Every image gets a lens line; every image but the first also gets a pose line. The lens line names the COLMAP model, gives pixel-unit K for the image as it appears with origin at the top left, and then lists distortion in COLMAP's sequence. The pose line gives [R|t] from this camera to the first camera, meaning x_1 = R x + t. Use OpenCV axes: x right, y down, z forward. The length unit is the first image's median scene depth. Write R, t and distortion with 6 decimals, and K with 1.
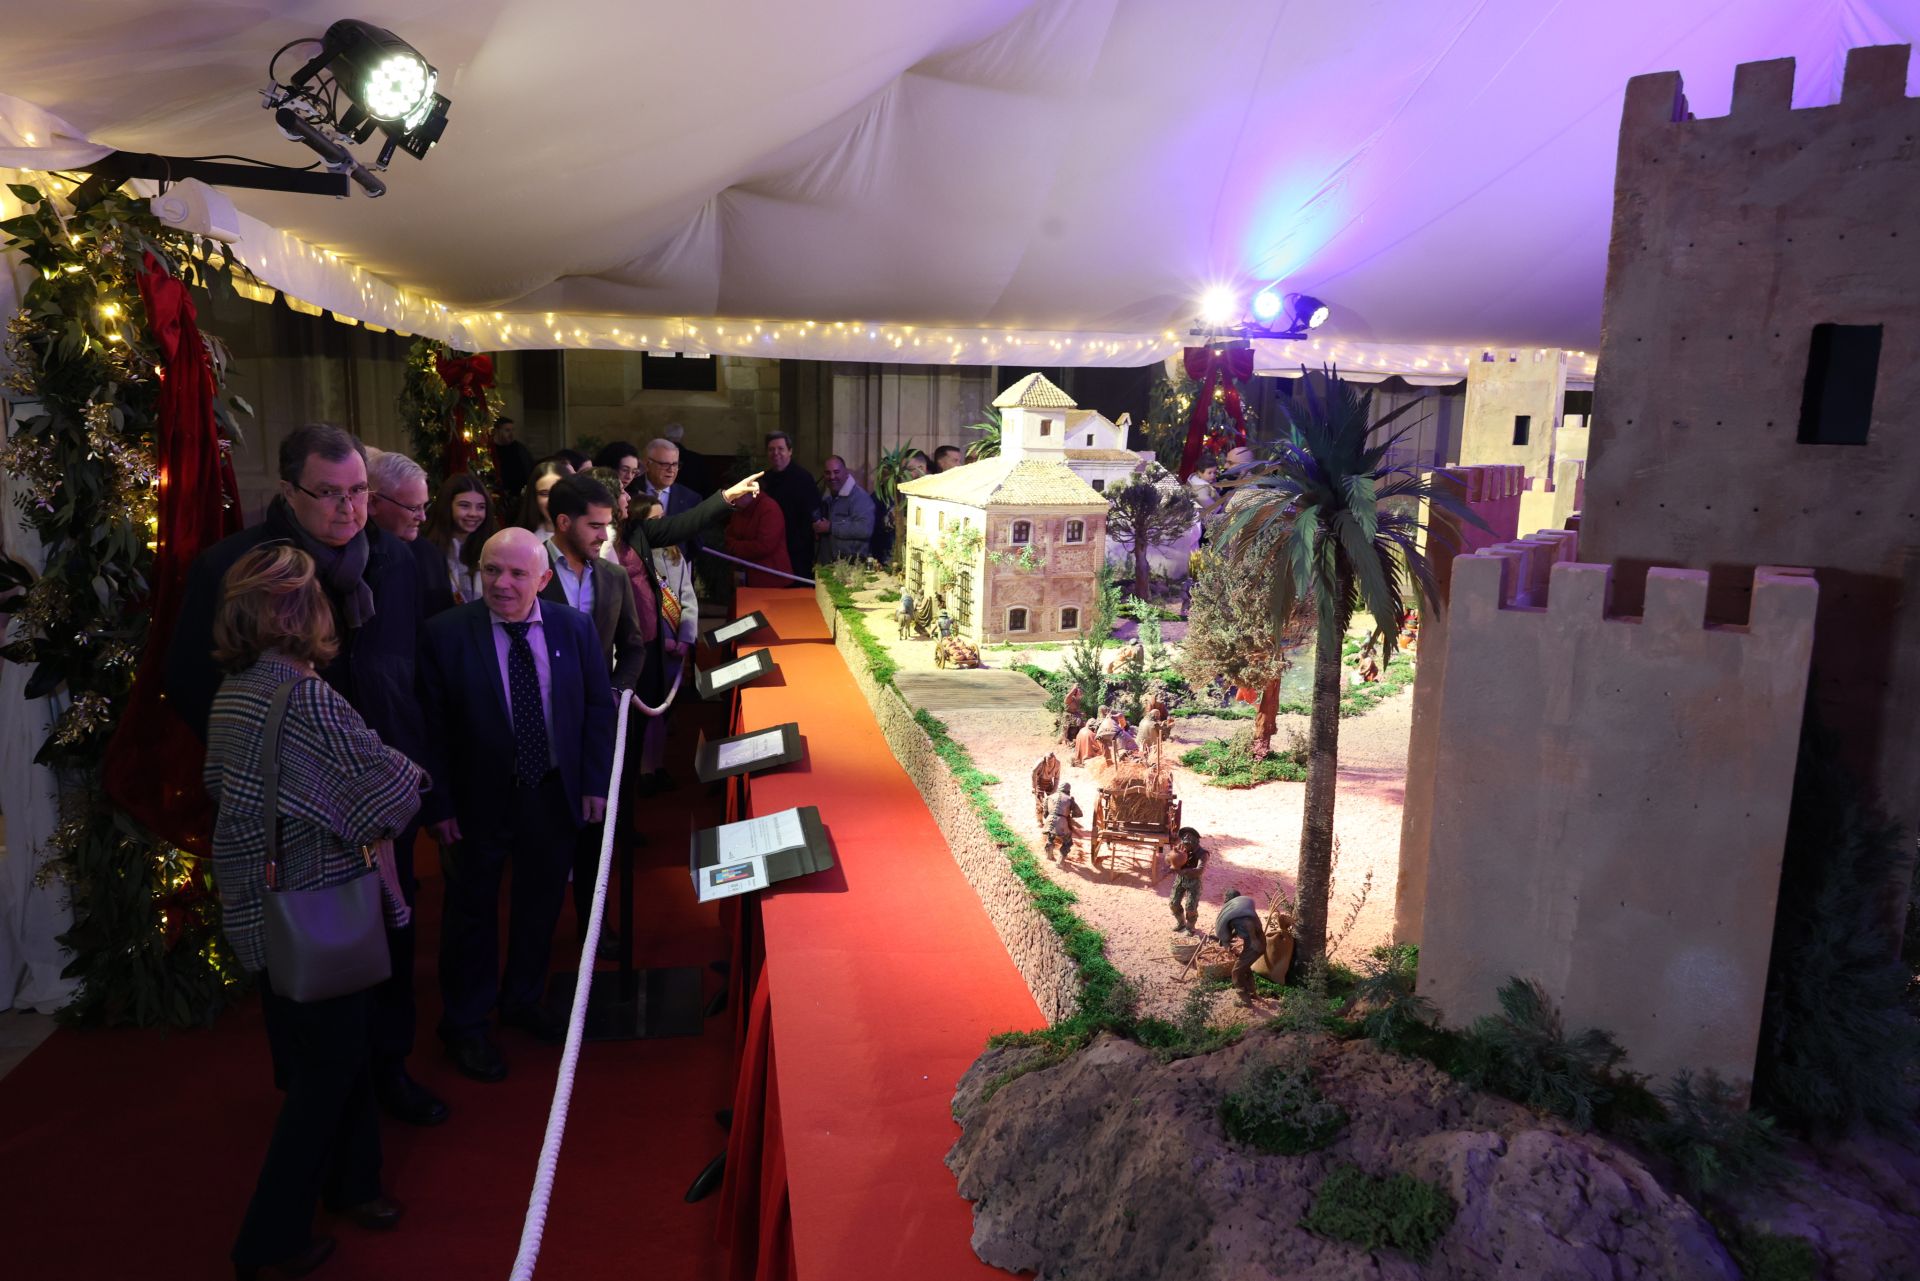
lens RADIAL K [[1253.0, 0, 958.0], [0, 1253.0, 640.2], [0, 0, 1]] dist [-0.000625, 0.000510]
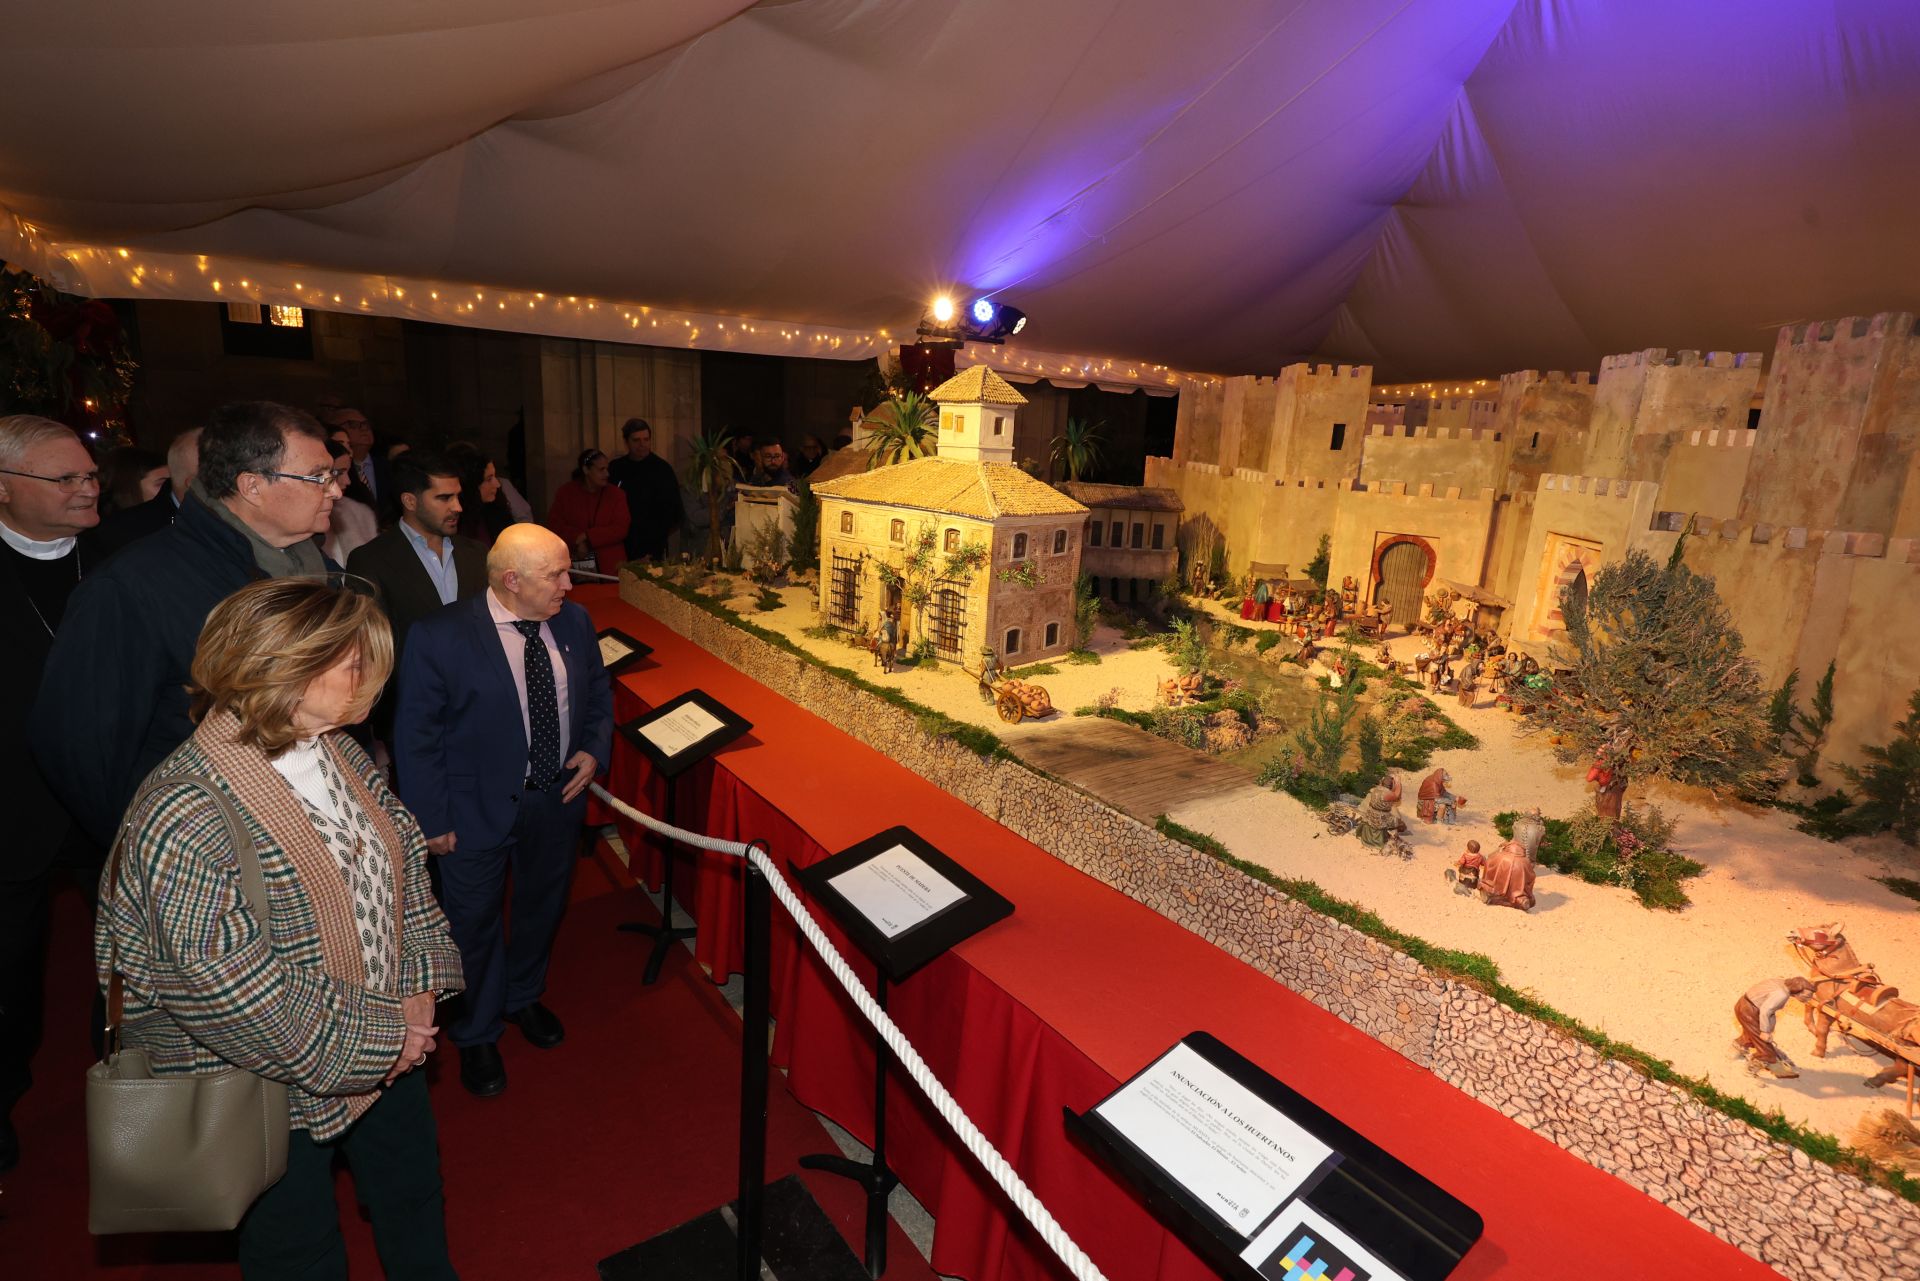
lens RADIAL K [[954.1, 0, 964.0], [0, 954.1, 636.6], [0, 0, 1]] dist [-0.001351, -0.000066]
pose [[0.906596, -0.067554, 0.416558, -0.370775], [0.040063, 0.996423, 0.074400, -0.099367], [-0.420094, -0.050763, 0.906059, 0.532320]]
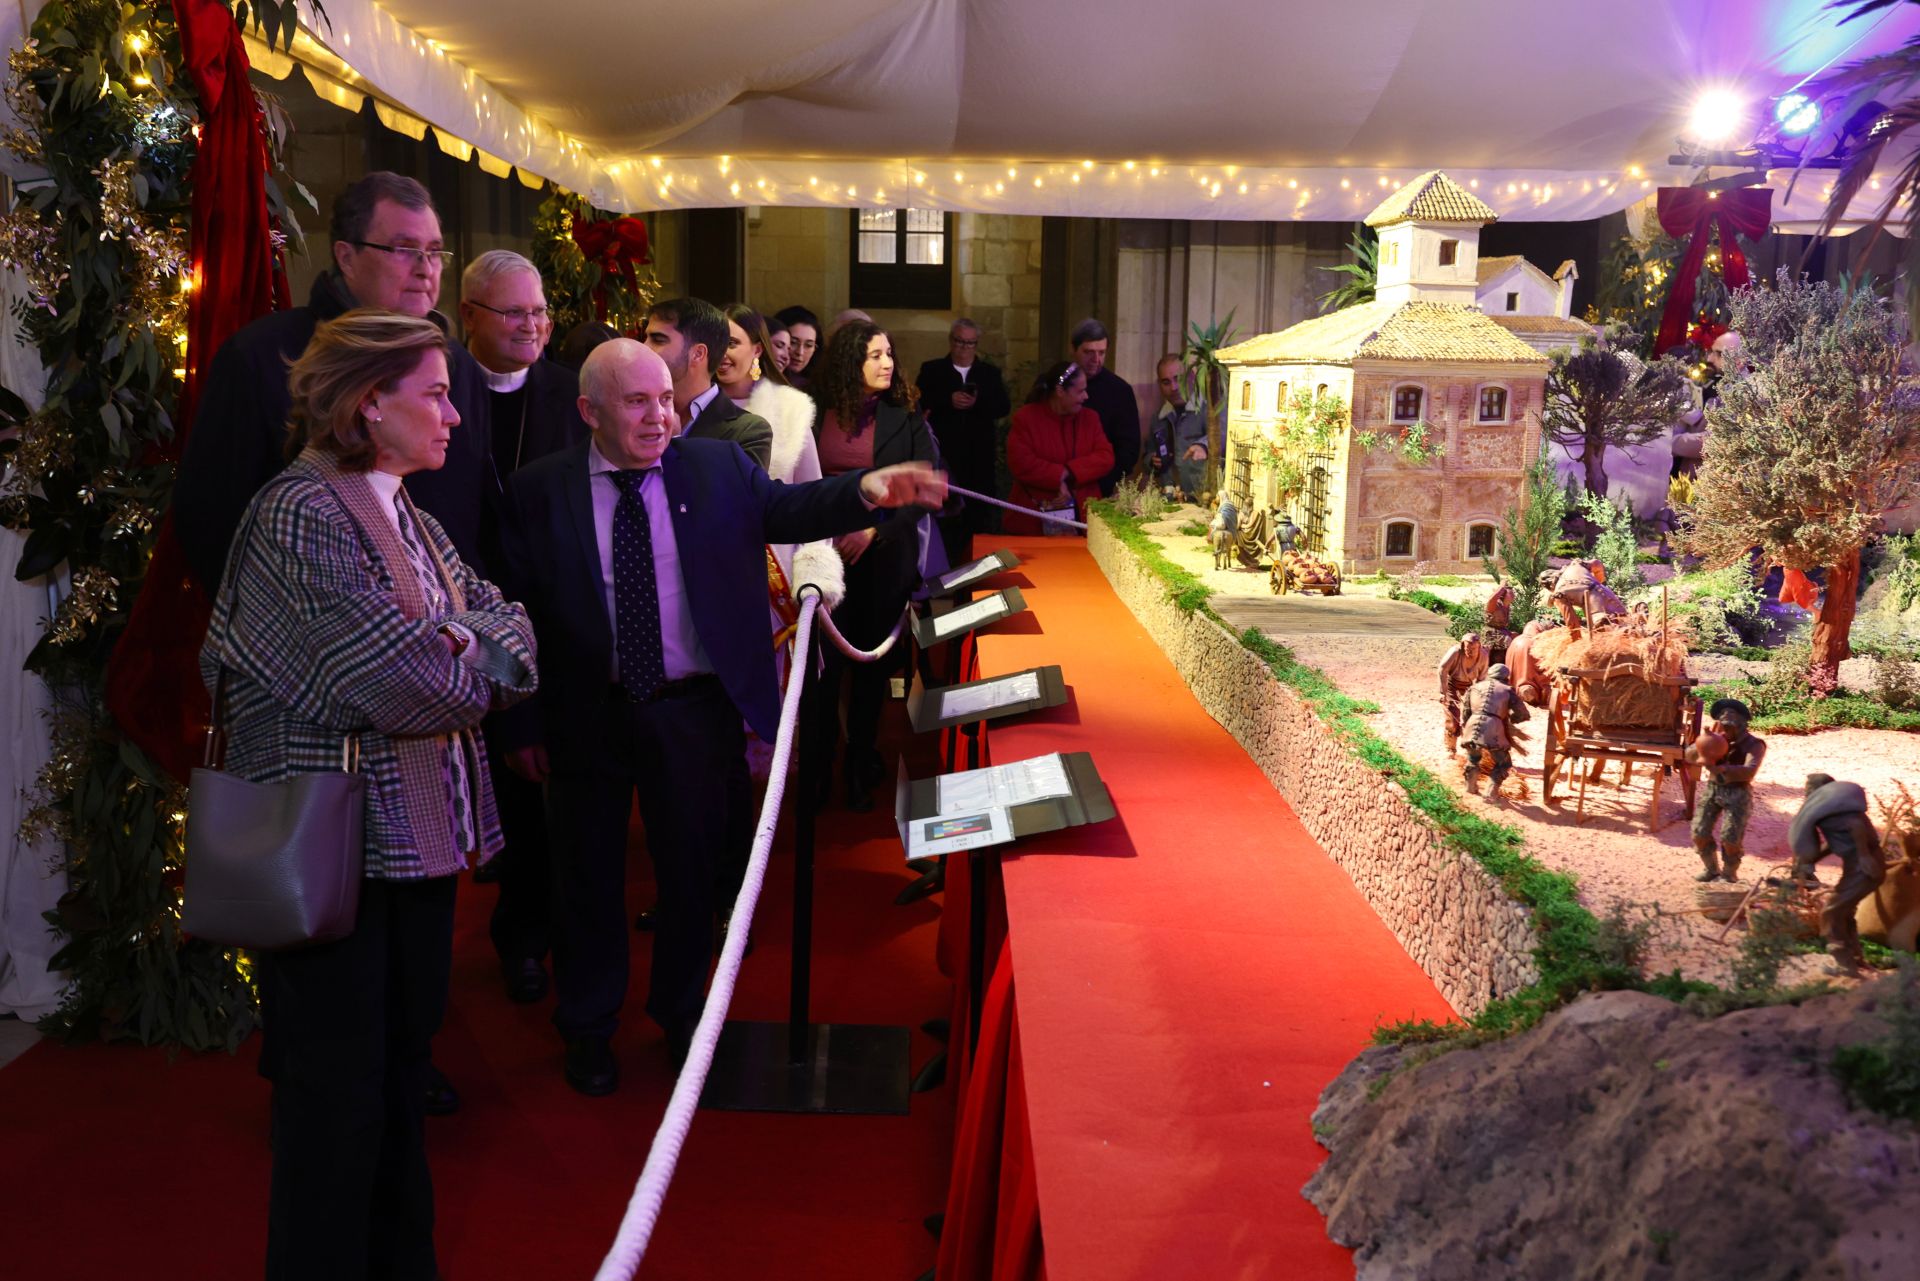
lens RADIAL K [[1793.1, 0, 956.3], [0, 1793.1, 638.9], [0, 0, 1]] dist [-0.000708, -0.000051]
pose [[0.983090, 0.019666, -0.182066, -0.010746], [-0.024434, 0.999414, -0.023980, 0.086079], [0.181487, 0.028024, 0.982994, 0.063970]]
